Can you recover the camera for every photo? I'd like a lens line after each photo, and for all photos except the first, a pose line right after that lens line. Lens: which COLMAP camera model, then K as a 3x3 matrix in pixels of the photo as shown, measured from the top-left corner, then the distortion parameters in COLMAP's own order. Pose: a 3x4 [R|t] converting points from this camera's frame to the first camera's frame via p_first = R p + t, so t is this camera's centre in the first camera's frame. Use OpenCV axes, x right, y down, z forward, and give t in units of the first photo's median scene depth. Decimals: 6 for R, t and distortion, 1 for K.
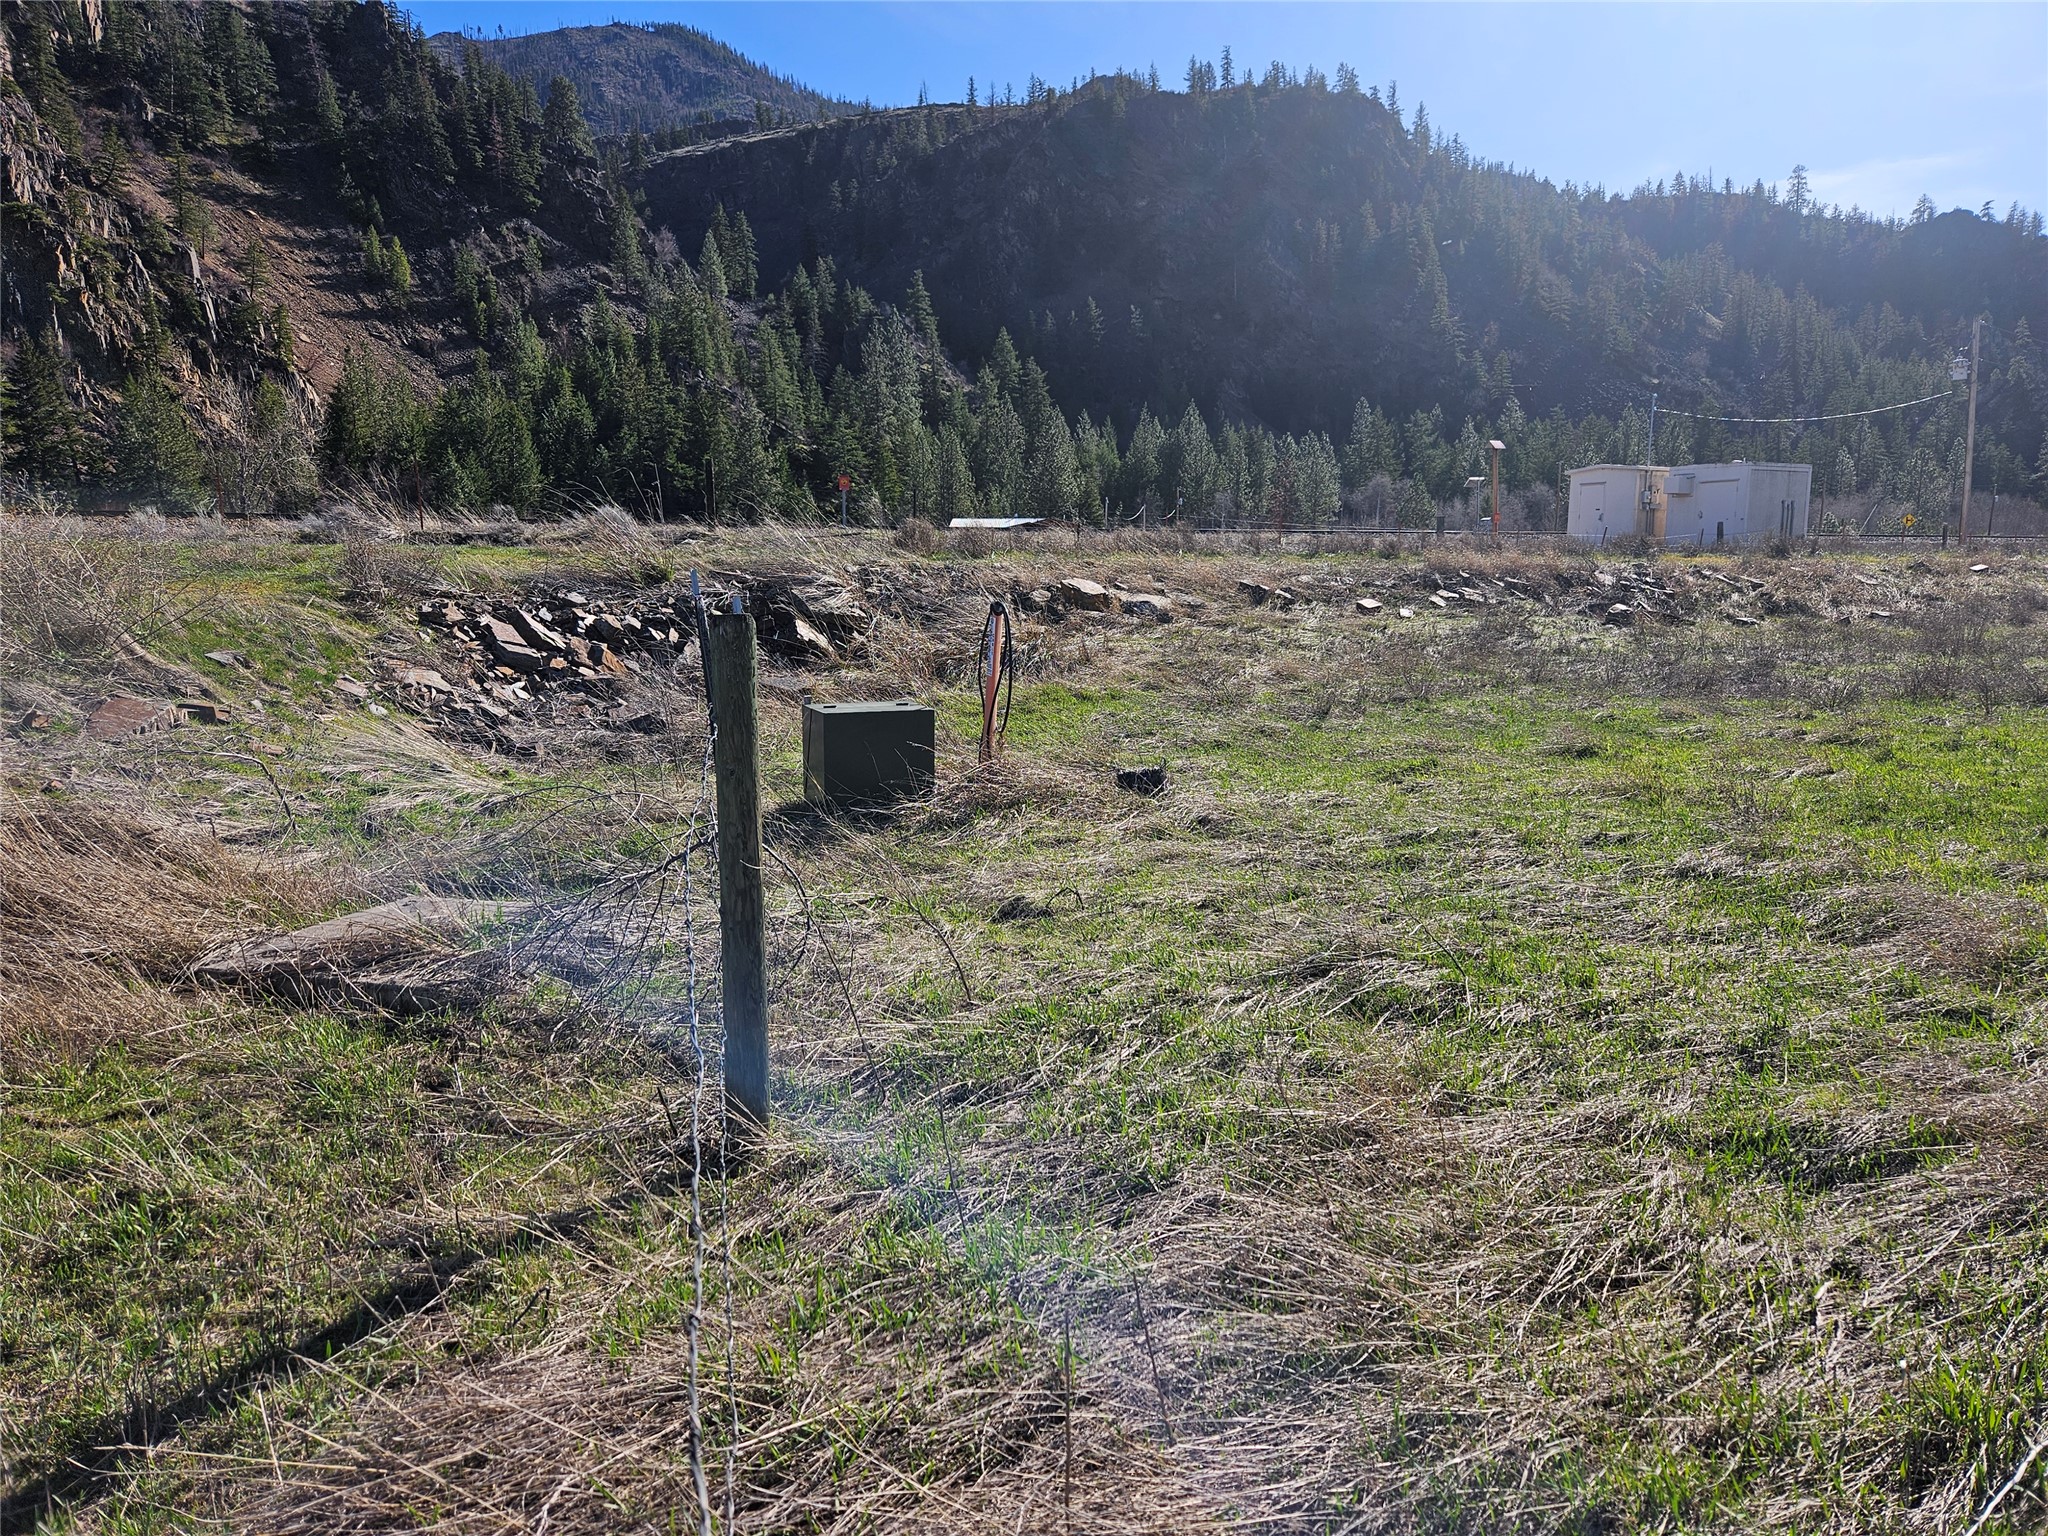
lens RADIAL K [[1369.3, 0, 1038.1], [0, 1369.3, 761.0], [0, 0, 1]] dist [0.080909, -0.064513]
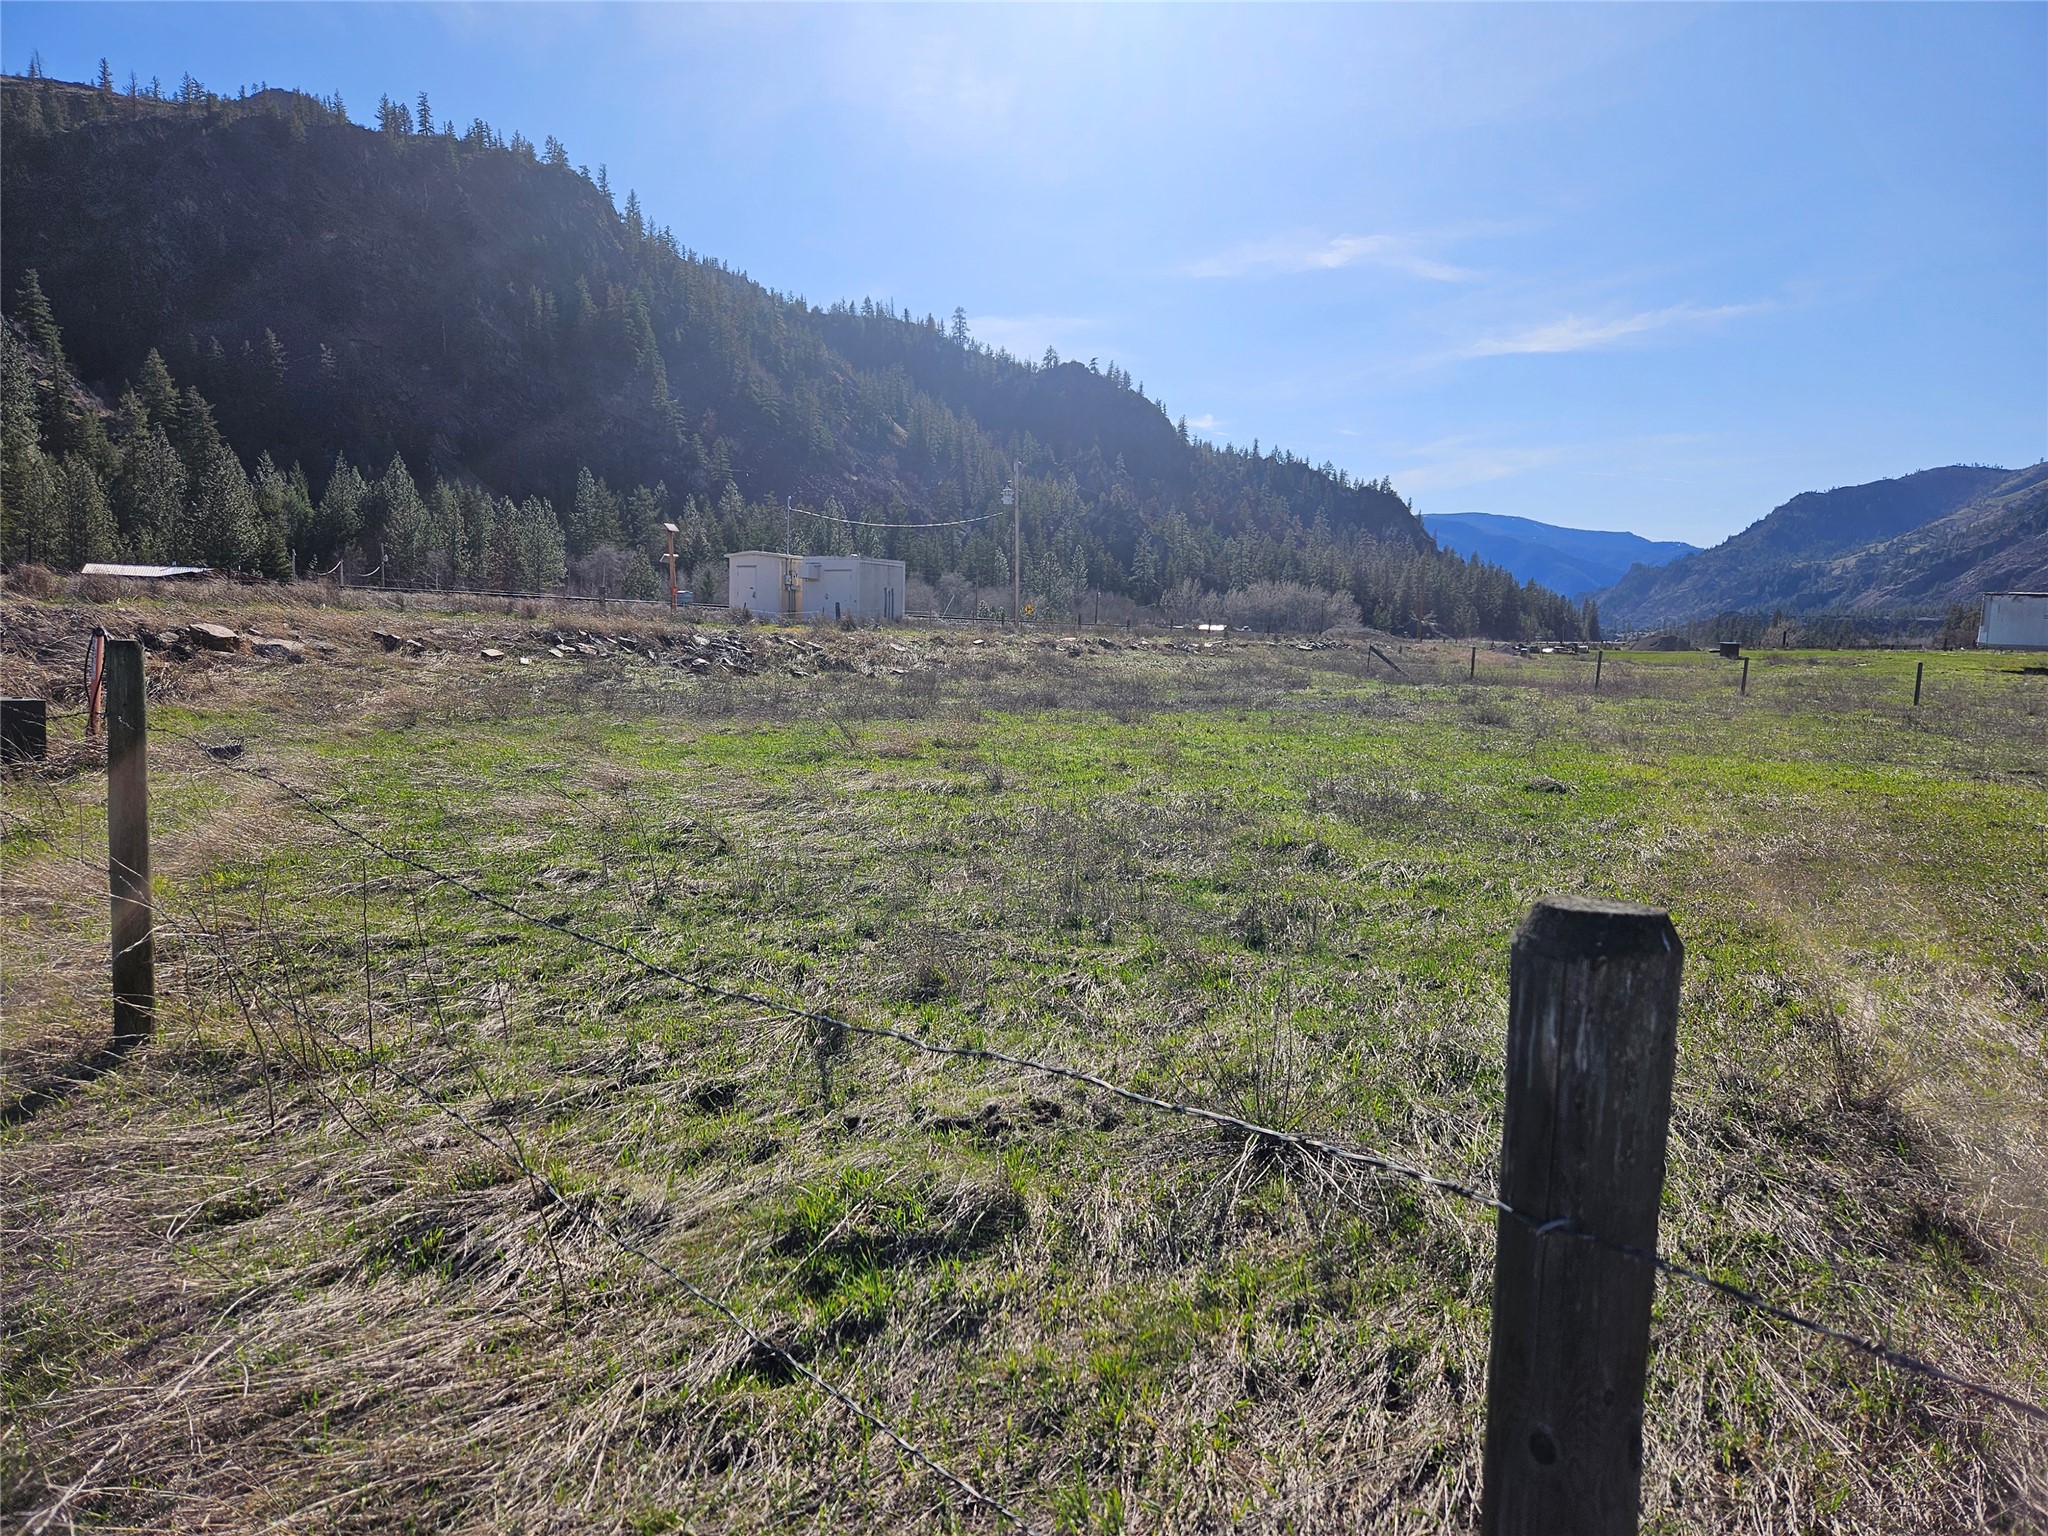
lens RADIAL K [[1369.3, 0, 1027.6], [0, 1369.3, 757.7], [0, 0, 1]] dist [0.080909, -0.064513]
pose [[0.864957, -0.022240, 0.501353, 0.025583], [0.048270, 0.998072, -0.039004, 0.043443], [-0.499519, 0.057937, 0.864363, -0.261475]]
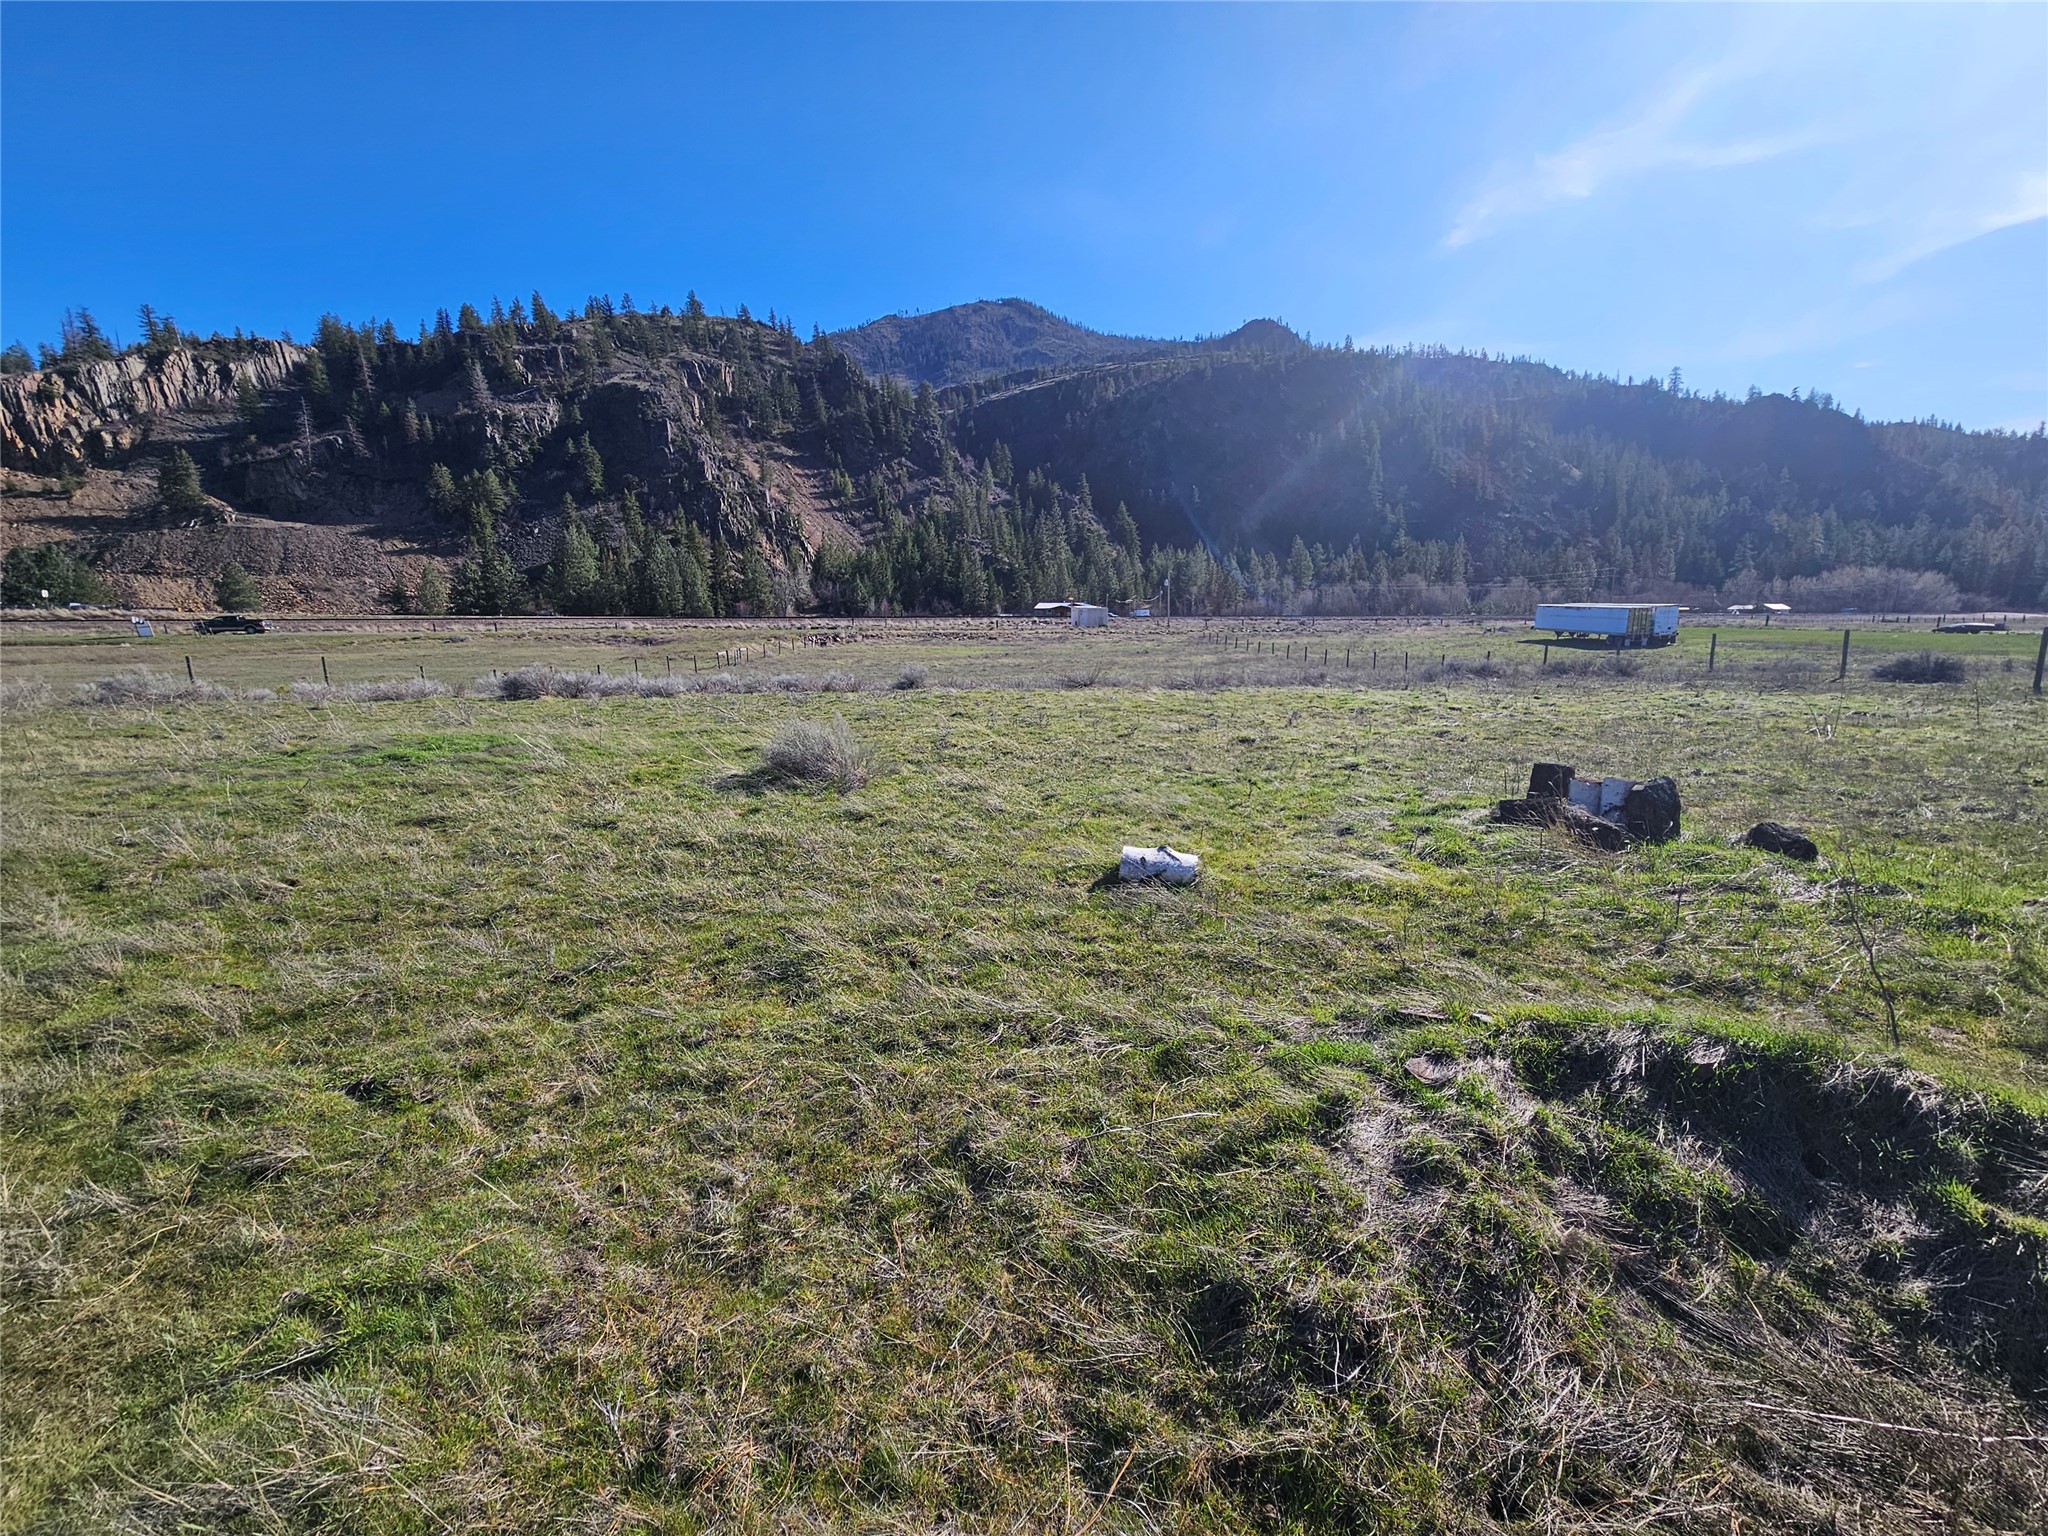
lens RADIAL K [[862.9, 0, 1041.0], [0, 862.9, 776.8], [0, 0, 1]] dist [0.005065, -0.001202]
pose [[0.975586, 0.041397, -0.215679, 1.618080], [-0.031985, 0.998385, 0.046949, 0.365169], [0.217274, -0.038904, 0.975335, -2.982785]]
